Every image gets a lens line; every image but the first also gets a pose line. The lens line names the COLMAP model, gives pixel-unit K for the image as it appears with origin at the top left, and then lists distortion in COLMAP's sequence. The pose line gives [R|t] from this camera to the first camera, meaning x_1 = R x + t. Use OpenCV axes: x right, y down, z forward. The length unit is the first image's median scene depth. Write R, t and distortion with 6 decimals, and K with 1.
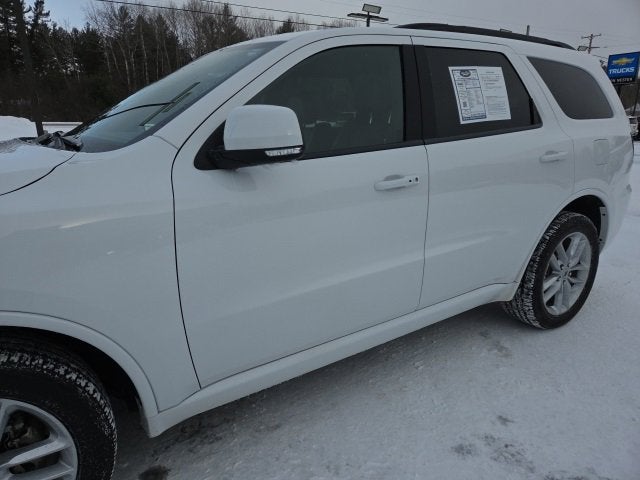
lens RADIAL K [[427.2, 0, 320.0], [0, 427.2, 240.0], [0, 0, 1]] dist [0.069810, -0.061529]
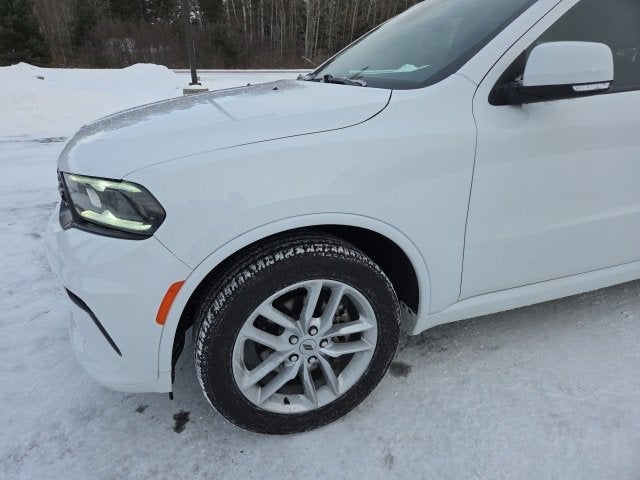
lens RADIAL K [[427.2, 0, 320.0], [0, 427.2, 240.0], [0, 0, 1]] dist [0.069810, -0.061529]
pose [[0.971214, 0.084084, -0.222873, -0.352664], [-0.058901, 0.991344, 0.117336, 0.060743], [0.230810, -0.100831, 0.967760, -0.167860]]
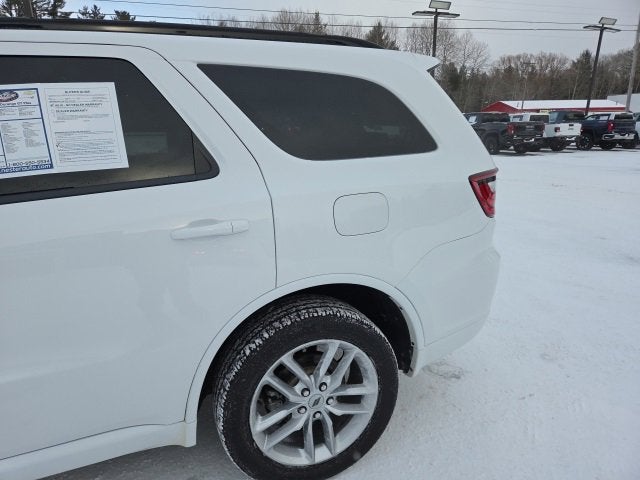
lens RADIAL K [[426.1, 0, 328.4], [0, 426.1, 234.4], [0, 0, 1]] dist [0.073848, -0.062652]
pose [[0.966108, 0.046254, -0.253959, 0.684751], [-0.051416, 0.998583, -0.013720, -0.149402], [0.252964, 0.026312, 0.967118, 0.383398]]
